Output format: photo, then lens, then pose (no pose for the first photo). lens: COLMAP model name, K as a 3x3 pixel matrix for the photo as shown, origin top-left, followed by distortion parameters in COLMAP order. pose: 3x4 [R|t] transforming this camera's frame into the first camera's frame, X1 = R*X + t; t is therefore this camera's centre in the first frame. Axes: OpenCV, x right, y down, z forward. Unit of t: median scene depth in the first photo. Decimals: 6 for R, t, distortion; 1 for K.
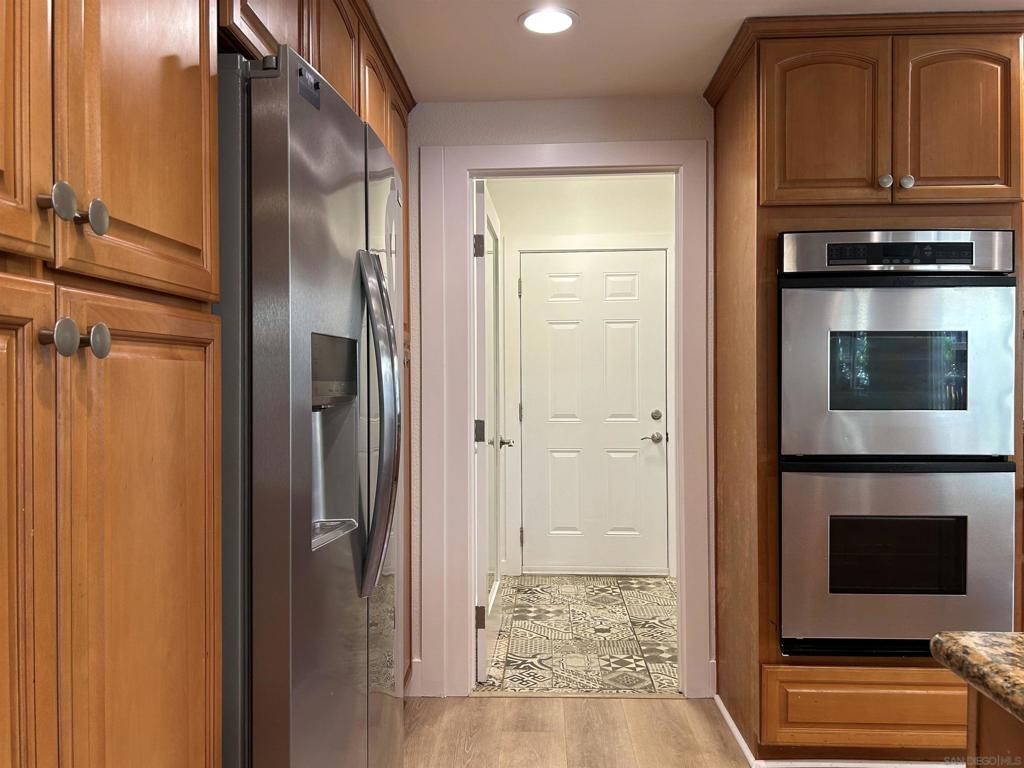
lens RADIAL K [[775.3, 0, 510.4], [0, 775.3, 383.1], [0, 0, 1]] dist [0.030955, -0.021484]
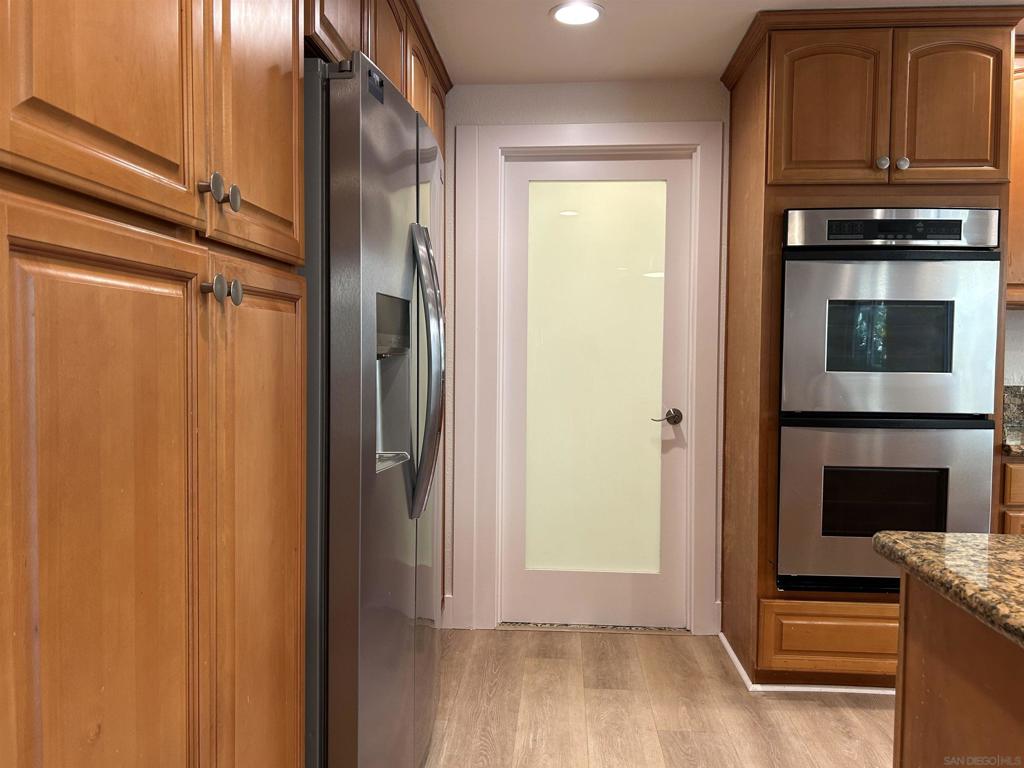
lens RADIAL K [[775.3, 0, 514.7], [0, 775.3, 382.2], [0, 0, 1]] dist [0.030955, -0.021484]
pose [[0.999668, 0.013199, -0.022129, -0.008049], [-0.012428, 0.999323, 0.034614, 0.017351], [0.022571, -0.034328, 0.999156, -0.116970]]
